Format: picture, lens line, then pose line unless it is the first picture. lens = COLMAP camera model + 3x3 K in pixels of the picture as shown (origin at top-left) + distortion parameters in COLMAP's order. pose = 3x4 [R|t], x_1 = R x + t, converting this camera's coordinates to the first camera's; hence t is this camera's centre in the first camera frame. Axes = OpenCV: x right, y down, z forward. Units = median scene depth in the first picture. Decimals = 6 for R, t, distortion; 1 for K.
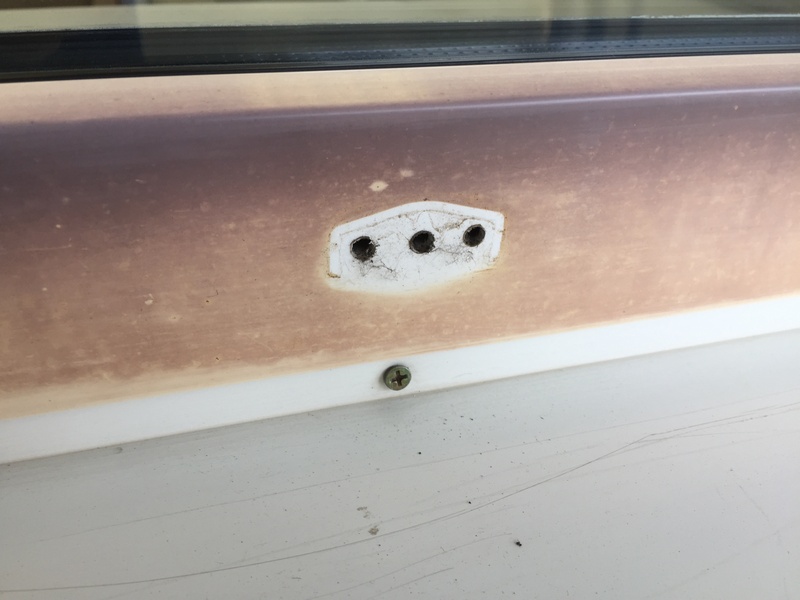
lens RADIAL K [[680.7, 0, 398.8], [0, 680.7, 303.1], [0, 0, 1]] dist [0.064521, -0.079701]
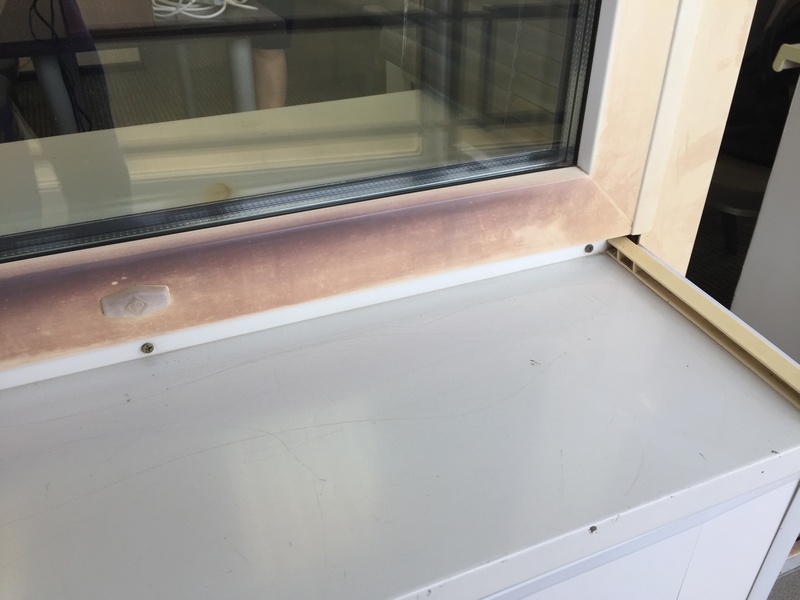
lens RADIAL K [[680.7, 0, 401.1], [0, 680.7, 297.5], [0, 0, 1]] dist [0.064521, -0.079701]
pose [[0.993558, -0.086738, 0.072934, 0.891115], [0.086084, 0.996215, 0.012066, -0.033430], [-0.073704, -0.005710, 0.997264, -1.881513]]
